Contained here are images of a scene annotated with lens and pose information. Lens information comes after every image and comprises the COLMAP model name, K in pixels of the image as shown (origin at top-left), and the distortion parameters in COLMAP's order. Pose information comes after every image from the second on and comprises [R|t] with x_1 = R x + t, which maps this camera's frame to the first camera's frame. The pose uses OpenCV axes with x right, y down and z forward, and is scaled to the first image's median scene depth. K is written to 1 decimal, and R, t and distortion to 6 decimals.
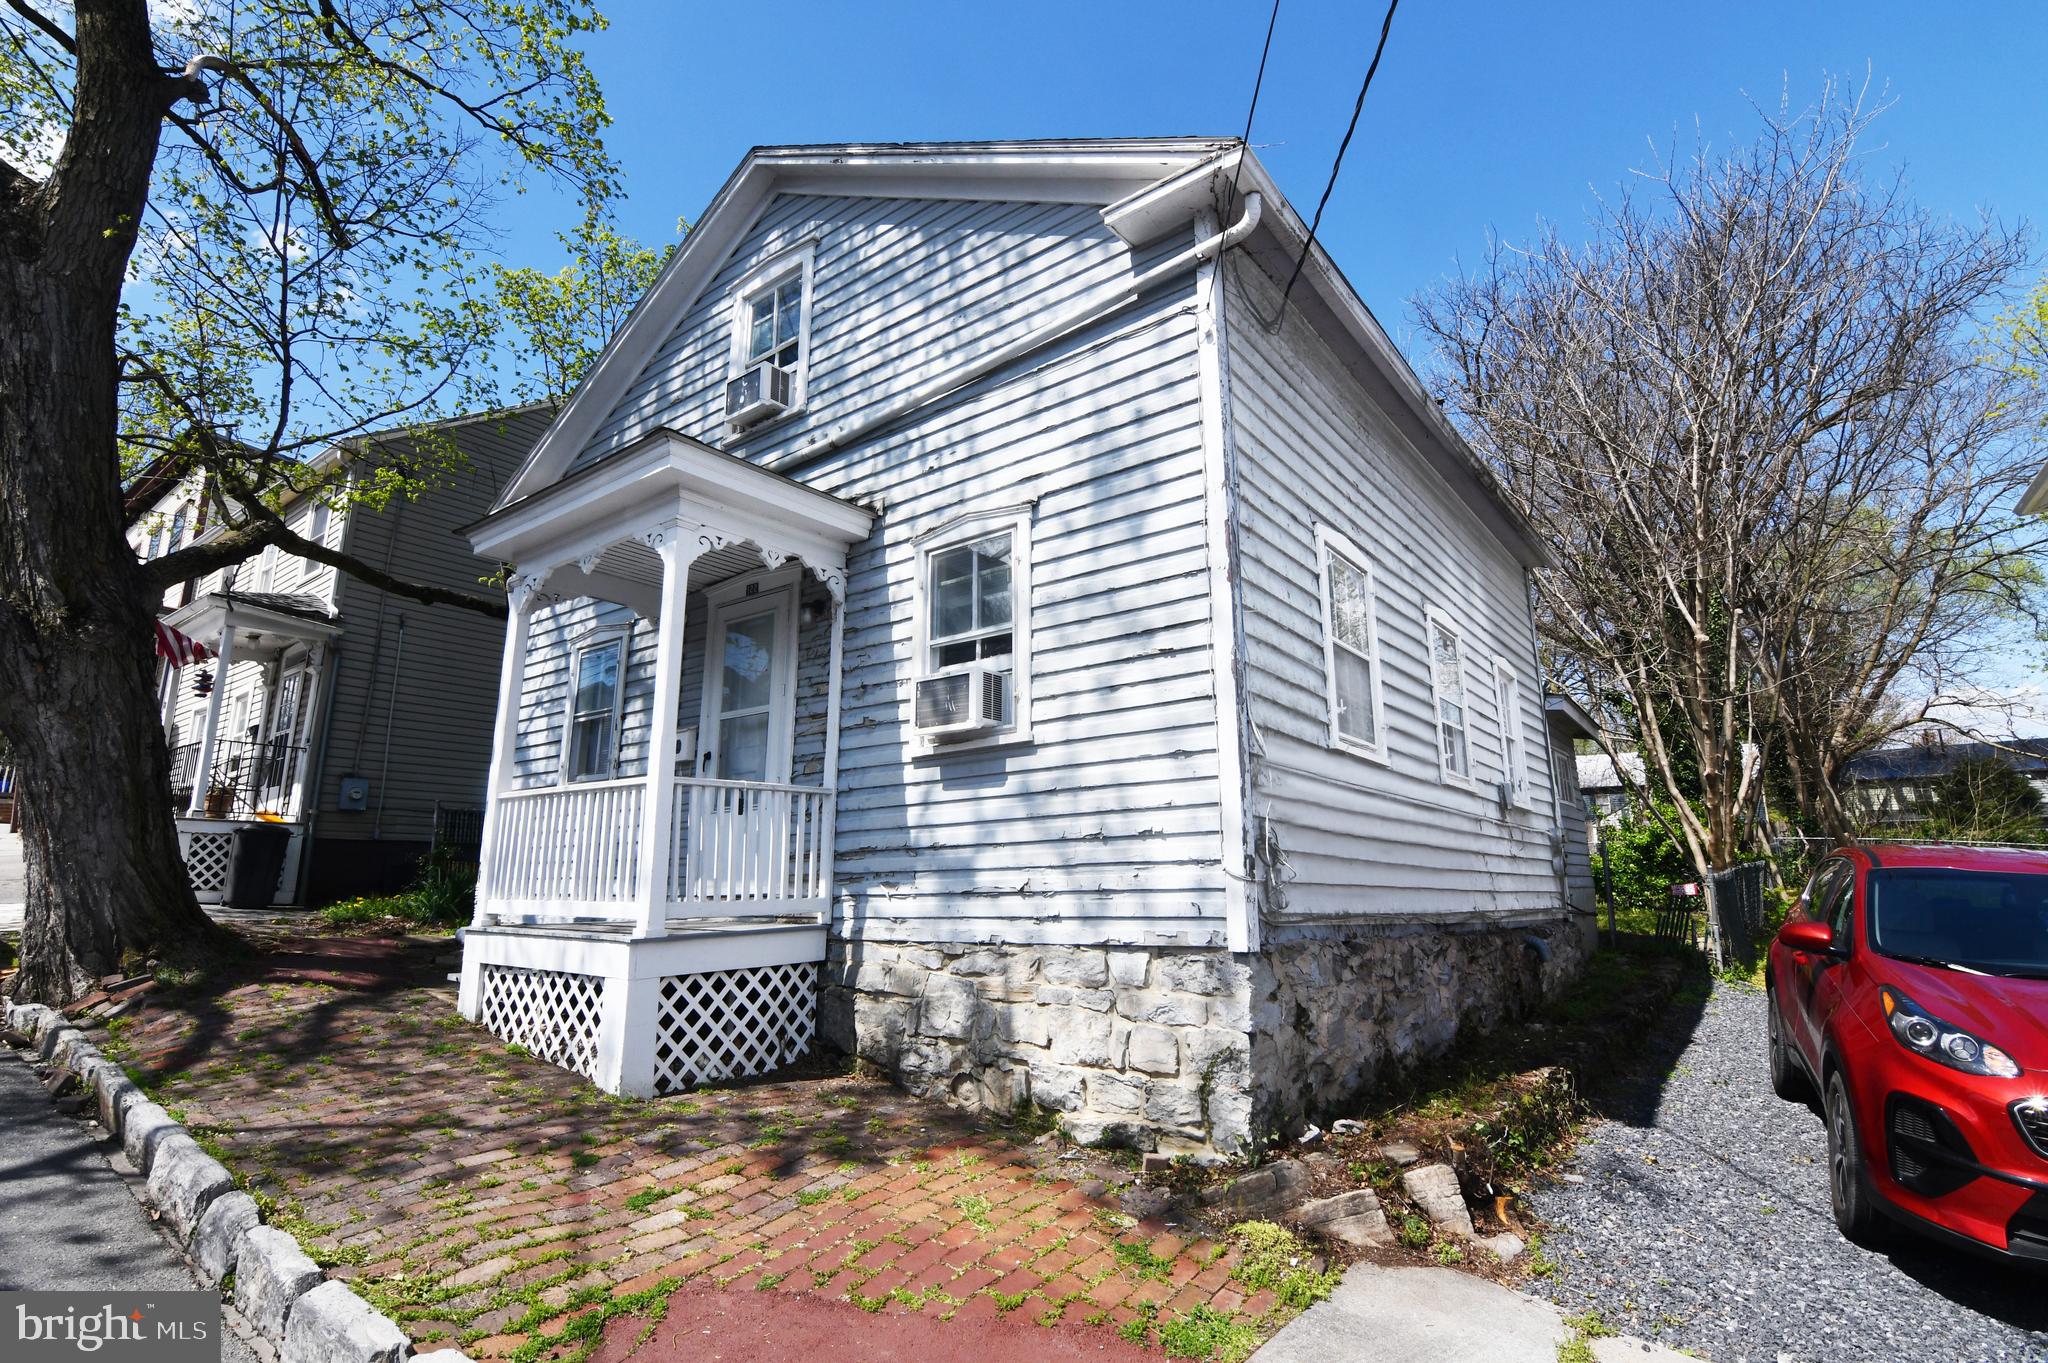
lens RADIAL K [[989.8, 0, 1012.9], [0, 989.8, 662.7], [0, 0, 1]] dist [-0.004597, -0.005970]
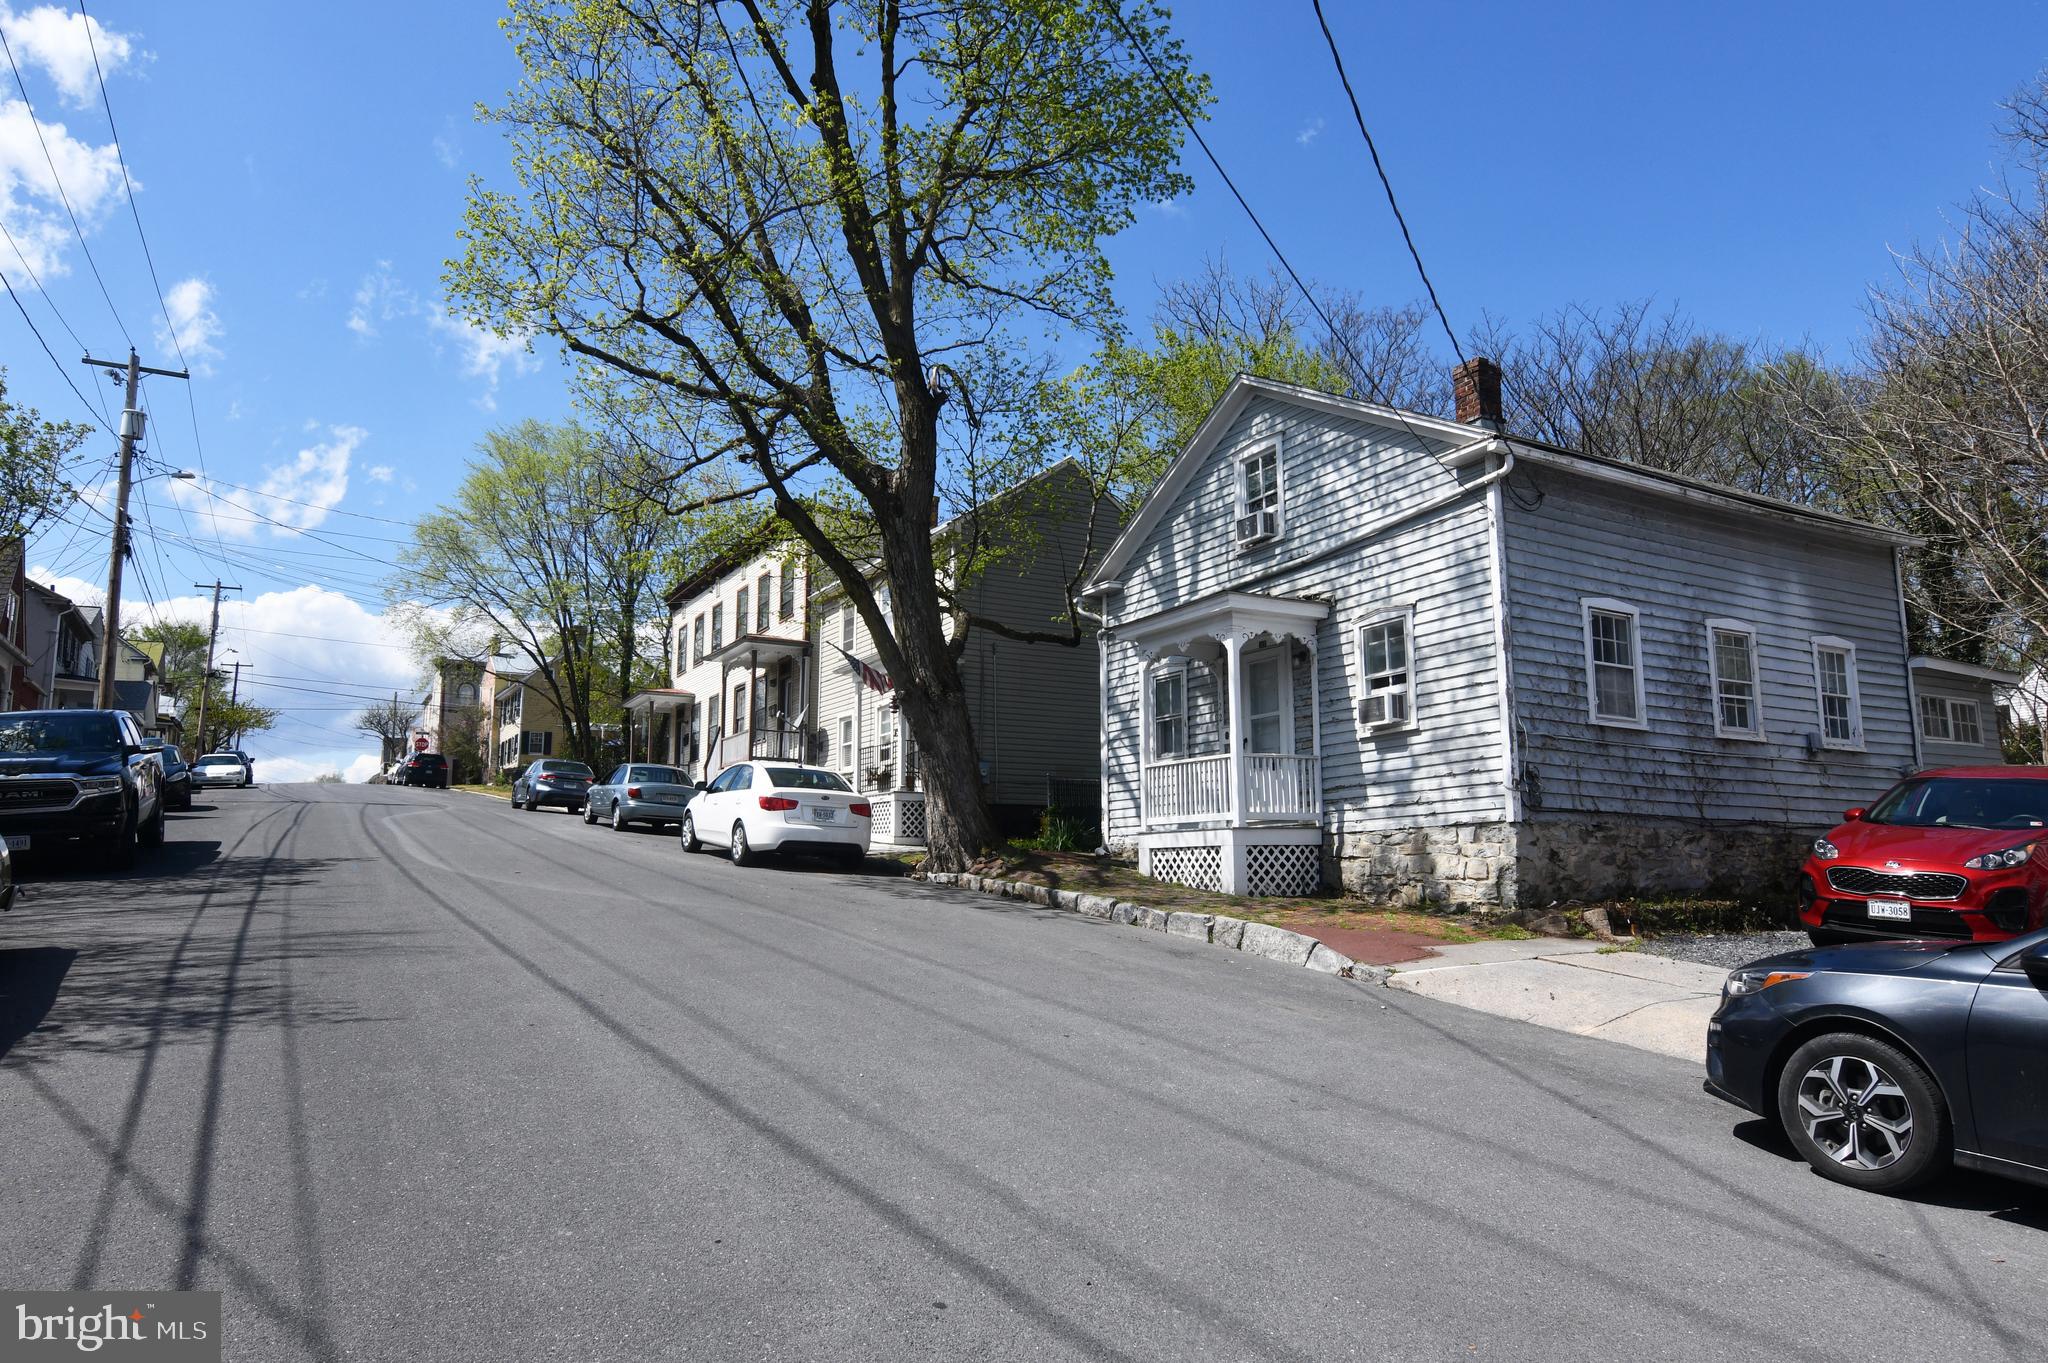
lens RADIAL K [[1312.0, 0, 1020.6], [0, 1312.0, 678.2], [0, 0, 1]] dist [0.031860, -0.000683]
pose [[0.922295, -0.062350, -0.381425, 0.279787], [0.089089, 0.994621, 0.052835, -0.219500], [0.376079, -0.082710, 0.922889, -1.638253]]
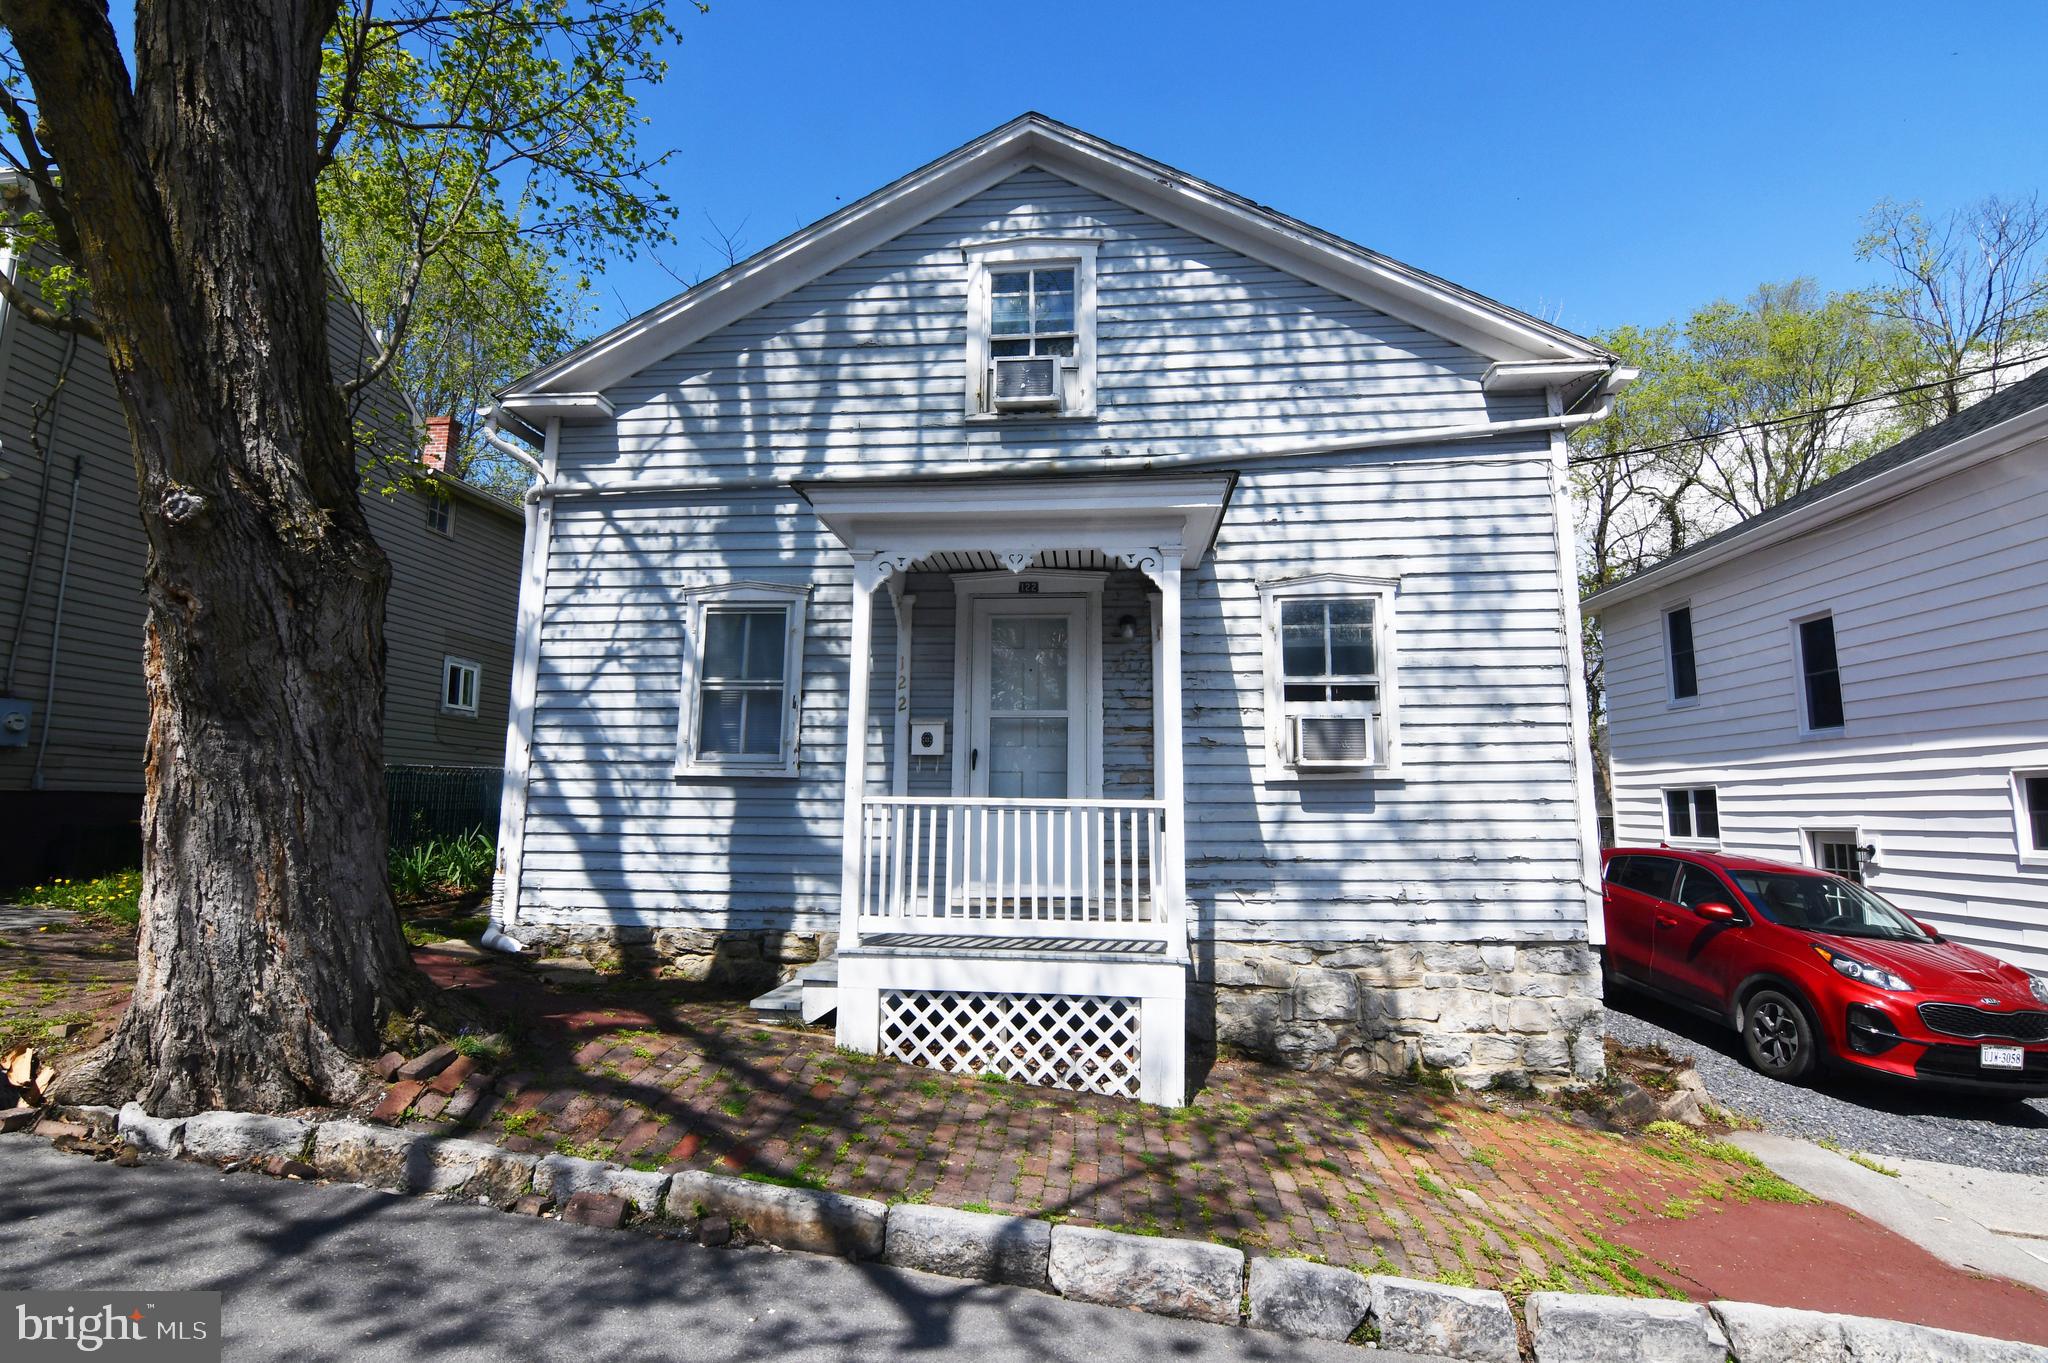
lens RADIAL K [[989.8, 0, 1016.2], [0, 989.8, 665.6], [0, 0, 1]] dist [-0.004597, -0.005970]
pose [[0.839608, 0.089674, 0.535739, -0.997578], [-0.131151, 0.990566, 0.039735, -0.043946], [-0.527122, -0.103625, 0.843448, 0.211724]]
